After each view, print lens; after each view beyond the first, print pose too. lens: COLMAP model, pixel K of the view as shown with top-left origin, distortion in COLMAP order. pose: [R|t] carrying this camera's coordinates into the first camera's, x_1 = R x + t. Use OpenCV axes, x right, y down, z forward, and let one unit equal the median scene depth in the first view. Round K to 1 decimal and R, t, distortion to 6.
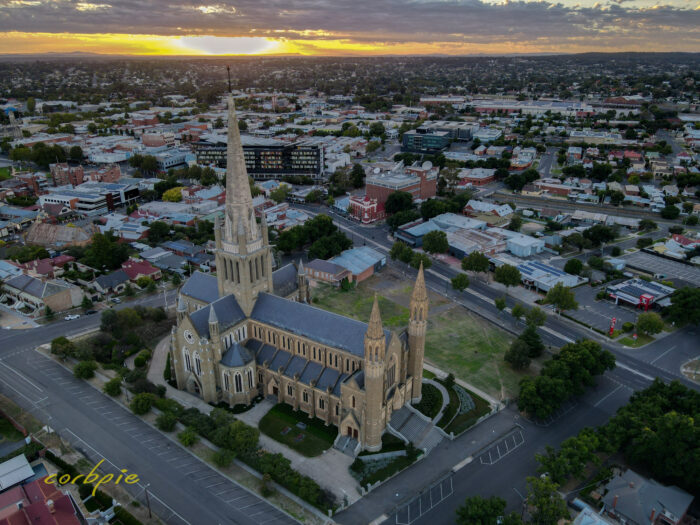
lens RADIAL K [[528.9, 0, 340.8], [0, 528.9, 233.8], [0, 0, 1]] dist [0.004078, 0.004717]
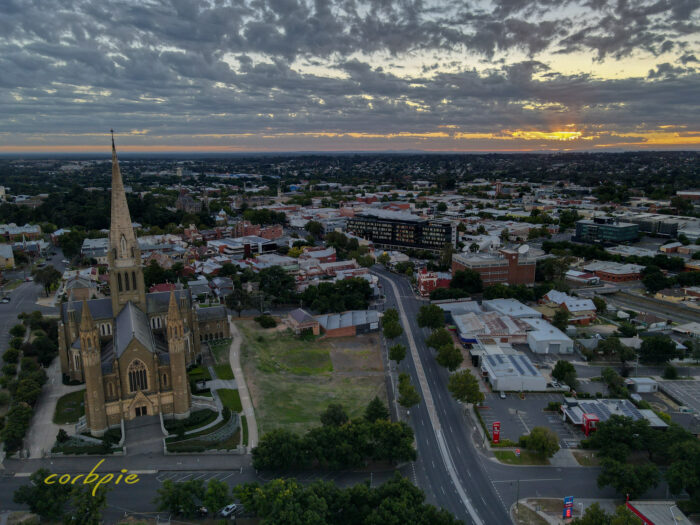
lens RADIAL K [[515.2, 0, 344.2], [0, 515.2, 264.2], [0, 0, 1]] dist [0.002040, 0.032950]
pose [[0.840098, 0.114064, -0.530306, 0.378828], [-0.172420, 0.983090, -0.061690, 0.005648], [0.514301, 0.143262, 0.845559, 0.093395]]
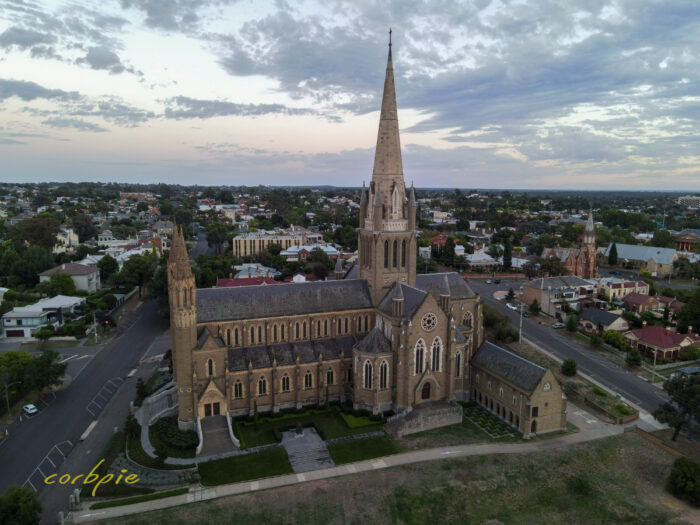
lens RADIAL K [[513.1, 0, 350.0], [0, 513.1, 262.5], [0, 0, 1]] dist [0.009609, 0.010472]
pose [[-0.576250, 0.115043, -0.809136, 0.225702], [-0.275645, 0.904675, 0.324935, -0.075450], [0.769387, 0.410278, -0.489608, 0.575612]]
